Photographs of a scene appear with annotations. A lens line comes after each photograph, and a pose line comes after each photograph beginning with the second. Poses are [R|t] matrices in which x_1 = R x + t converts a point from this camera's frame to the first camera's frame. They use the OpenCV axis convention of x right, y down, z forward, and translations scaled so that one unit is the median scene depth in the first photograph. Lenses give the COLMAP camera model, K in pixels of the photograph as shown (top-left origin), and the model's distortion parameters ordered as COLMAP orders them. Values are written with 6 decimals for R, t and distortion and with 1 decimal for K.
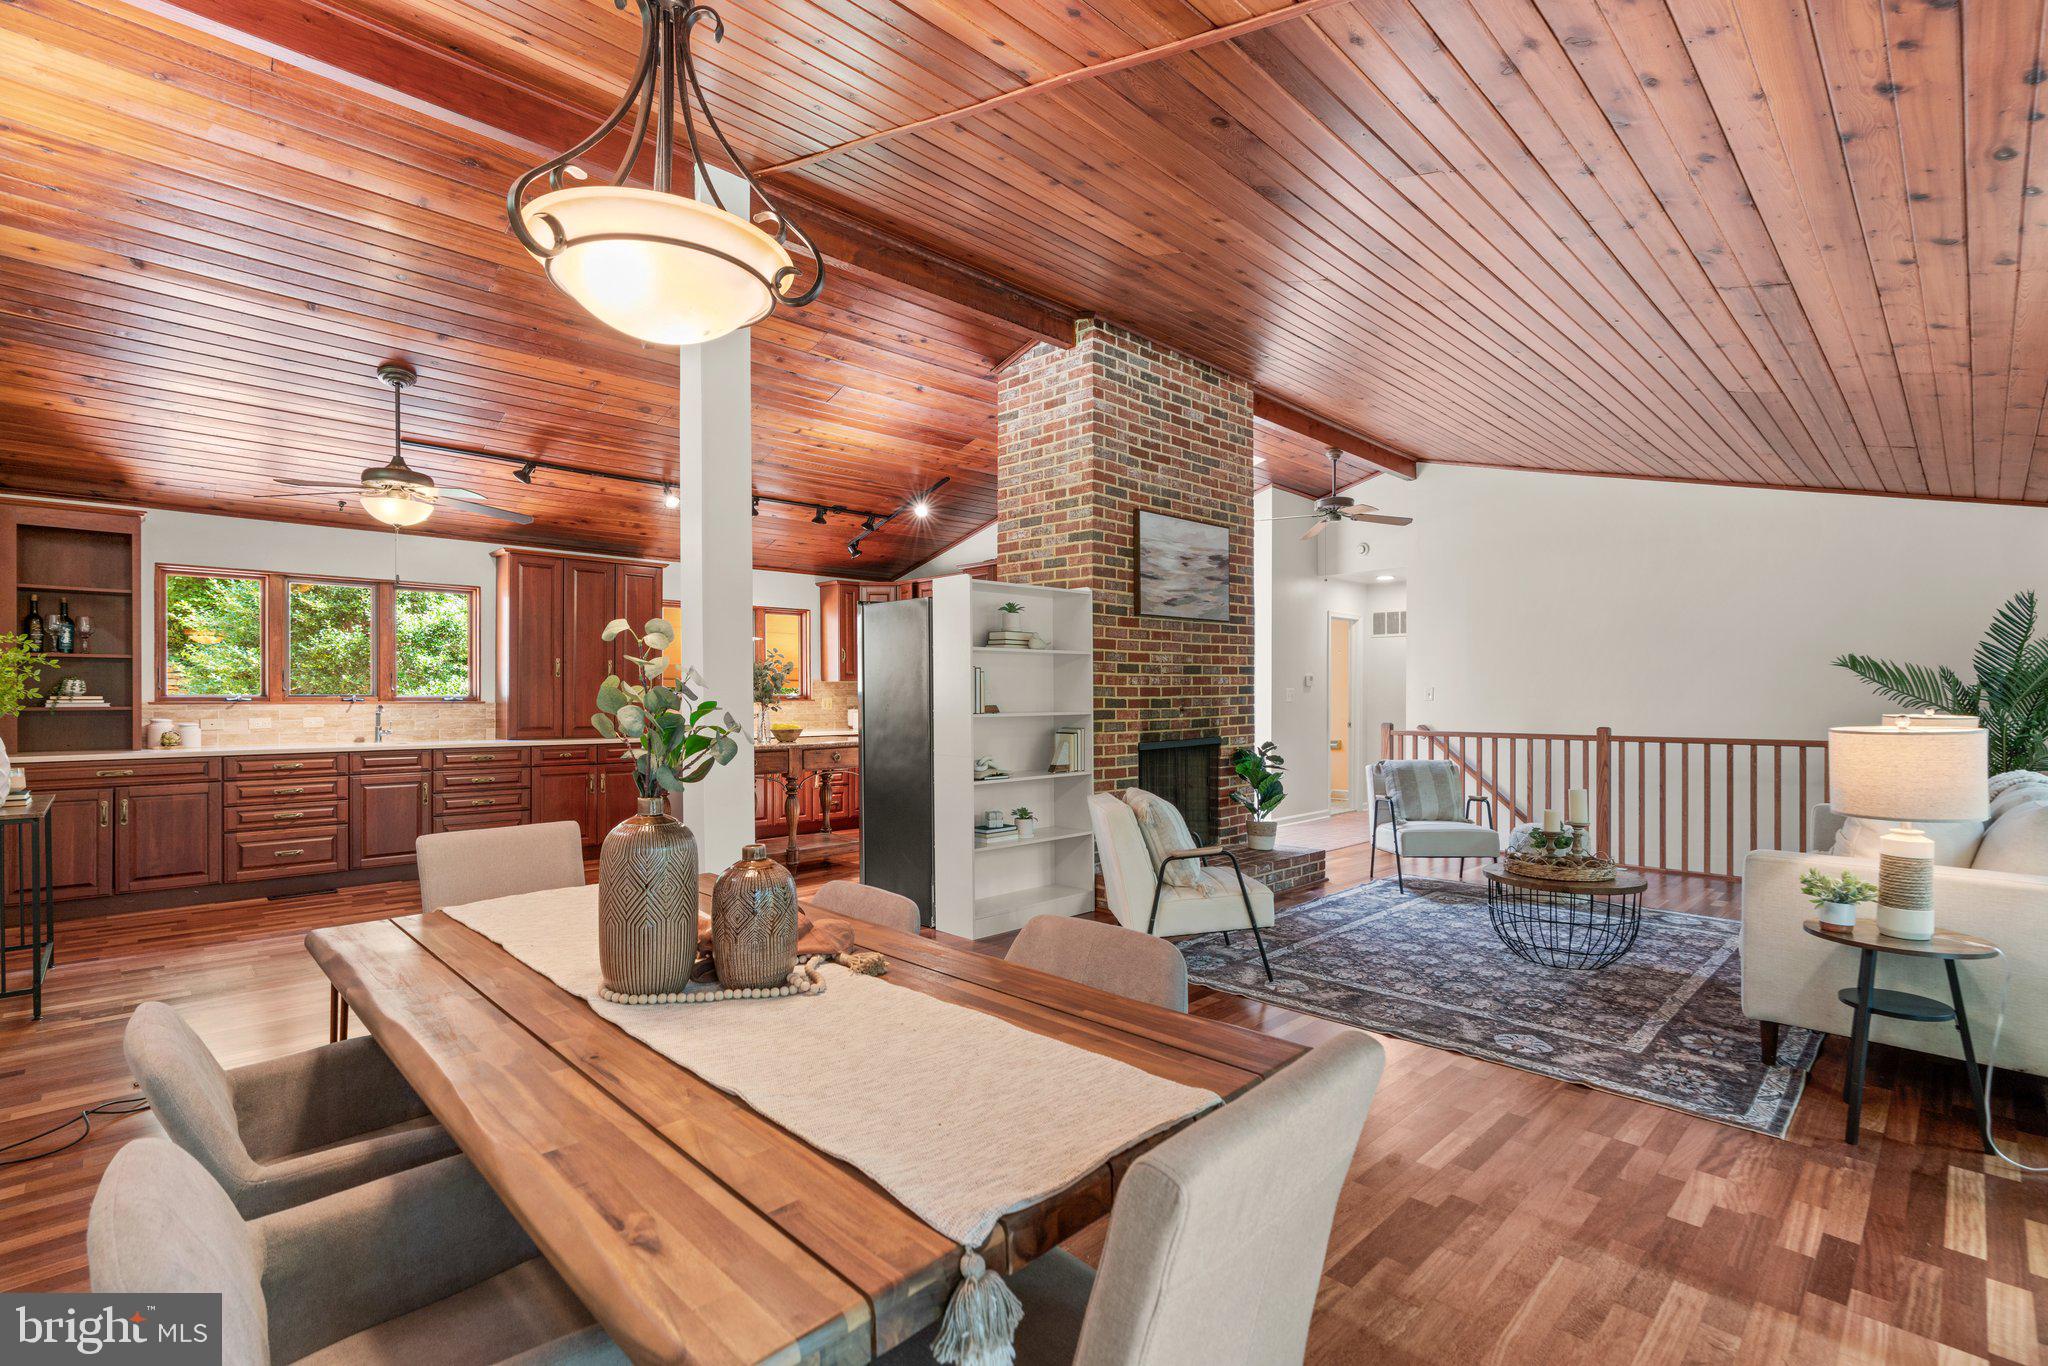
lens RADIAL K [[924.9, 0, 1028.5], [0, 924.9, 694.8], [0, 0, 1]] dist [-0.010626, 0.006090]
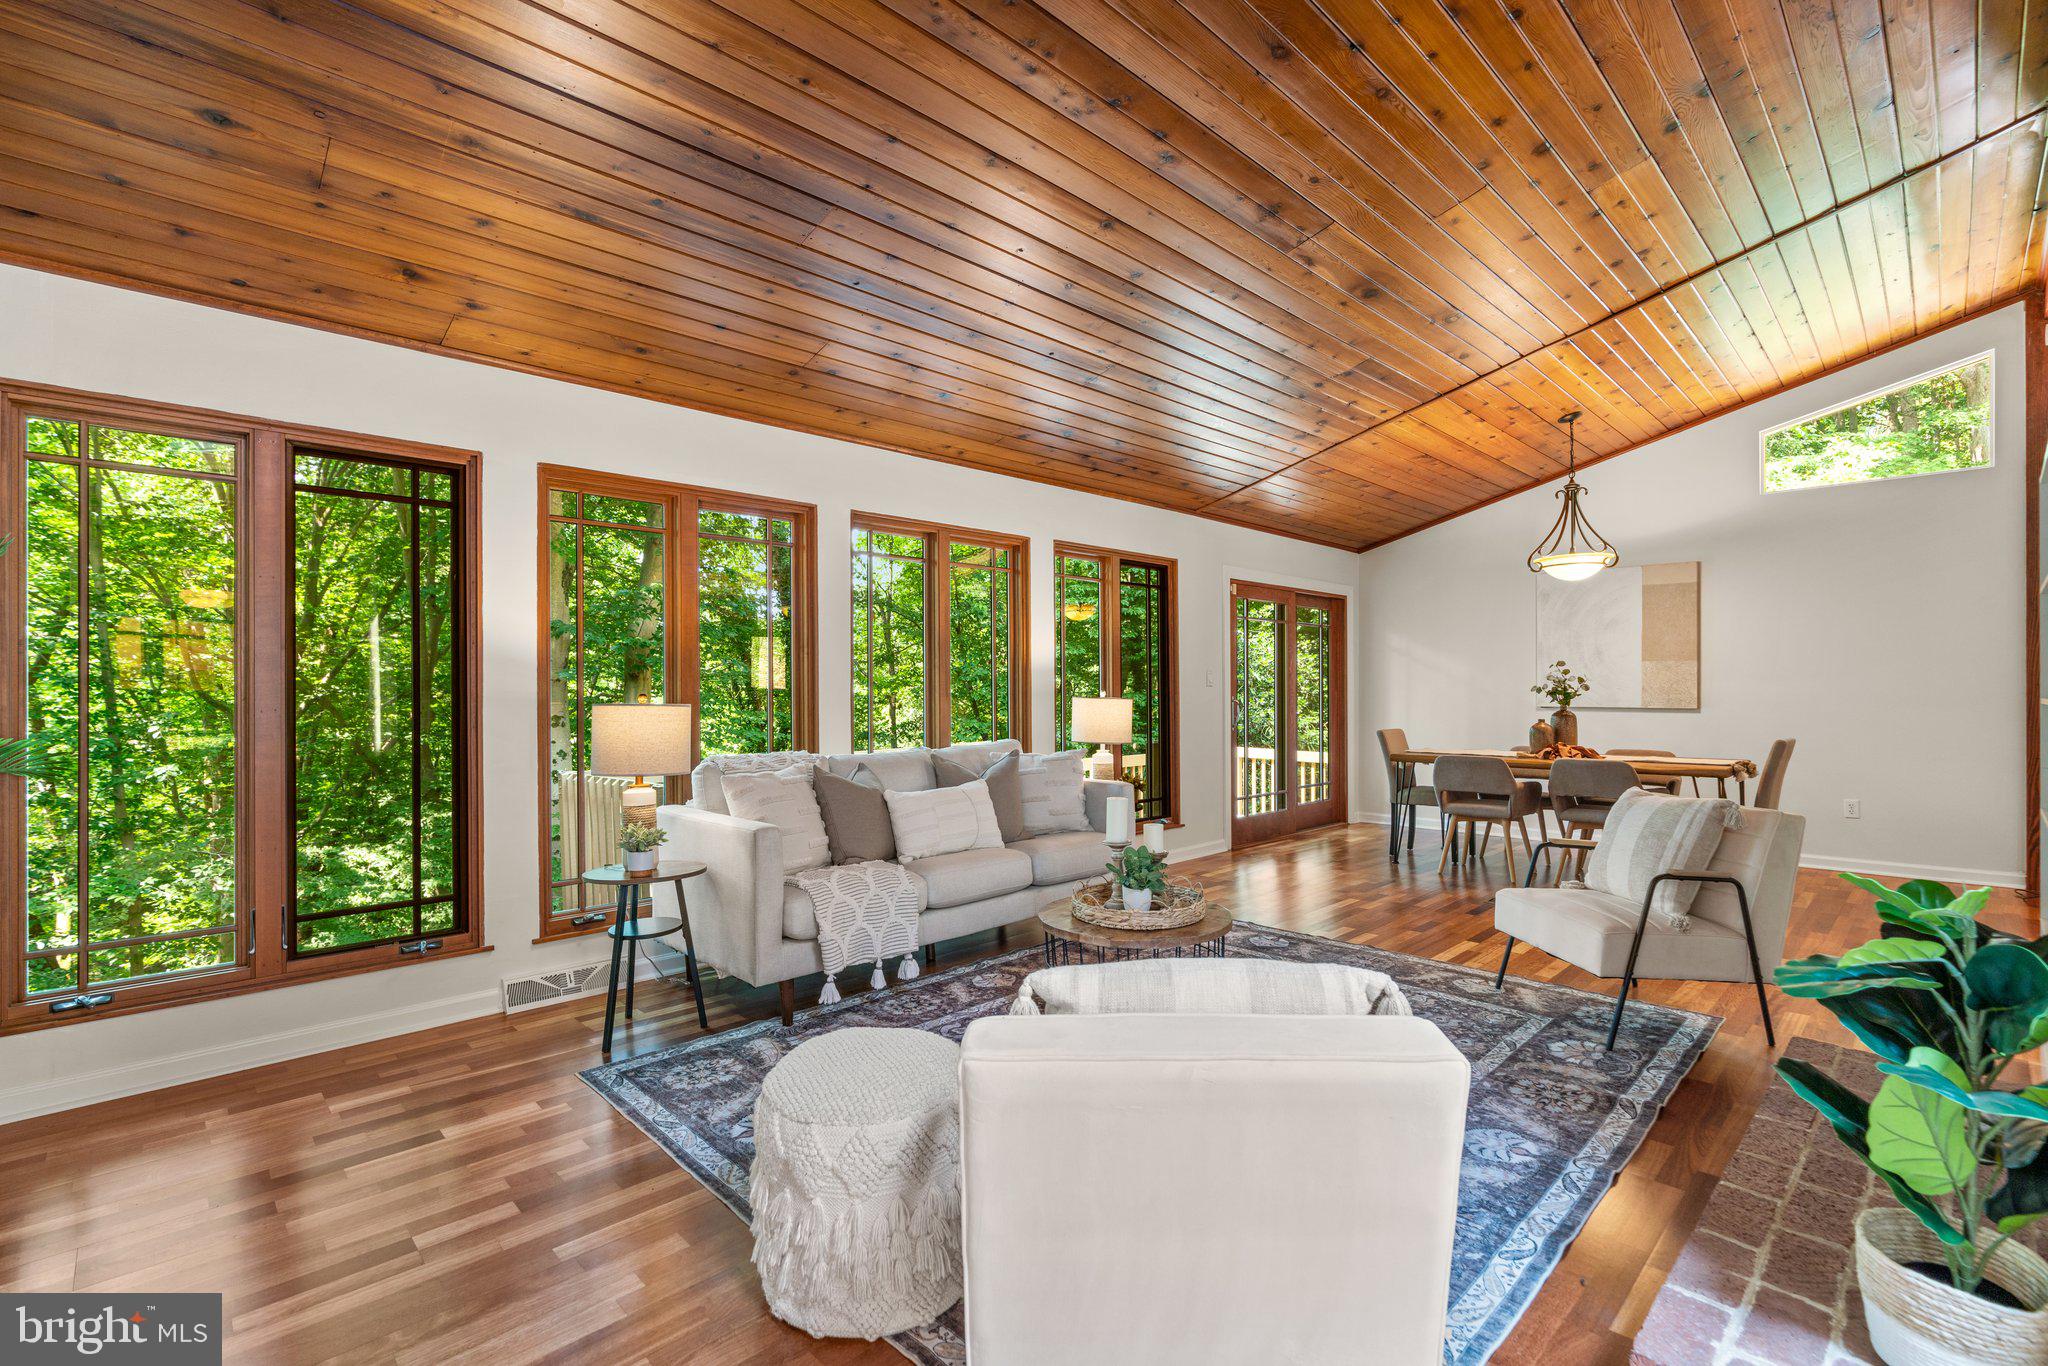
lens RADIAL K [[924.9, 0, 1018.9], [0, 924.9, 689.3], [0, 0, 1]] dist [-0.010626, 0.006090]
pose [[-0.999955, 0.006177, 0.007170, 0.513673], [0.006154, 0.999976, -0.003103, 0.011540], [-0.007189, -0.003059, -0.999969, 1.352668]]
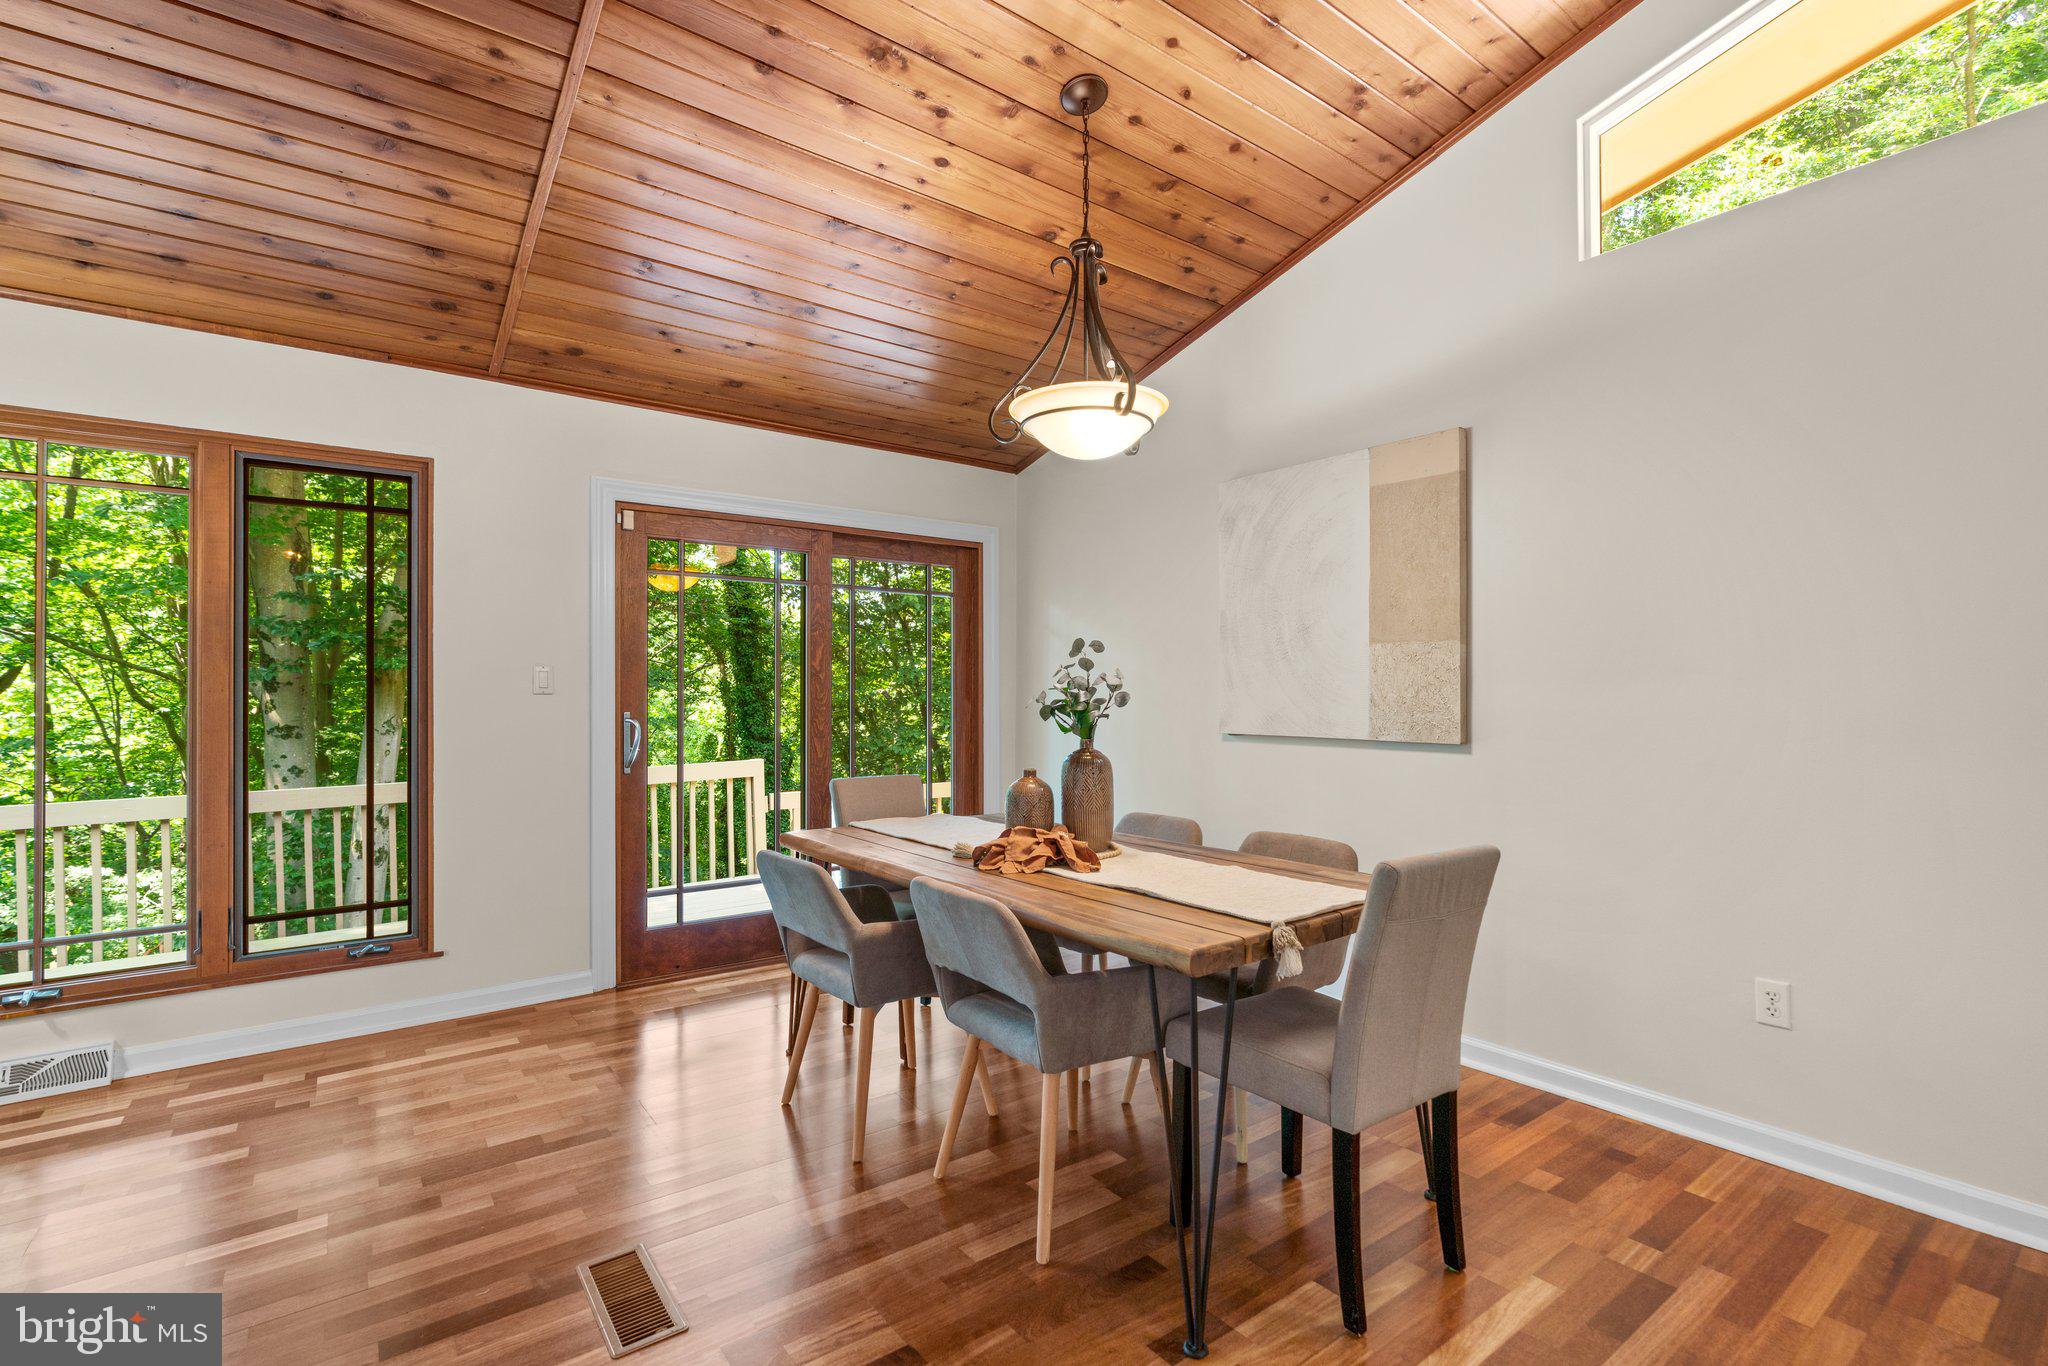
lens RADIAL K [[924.9, 0, 1014.8], [0, 924.9, 689.0], [0, 0, 1]] dist [-0.010626, 0.006090]
pose [[-0.988891, 0.004059, 0.148587, -0.148944], [0.003507, 0.999986, -0.003976, 0.006357], [-0.148601, -0.003410, -0.988891, 0.763564]]
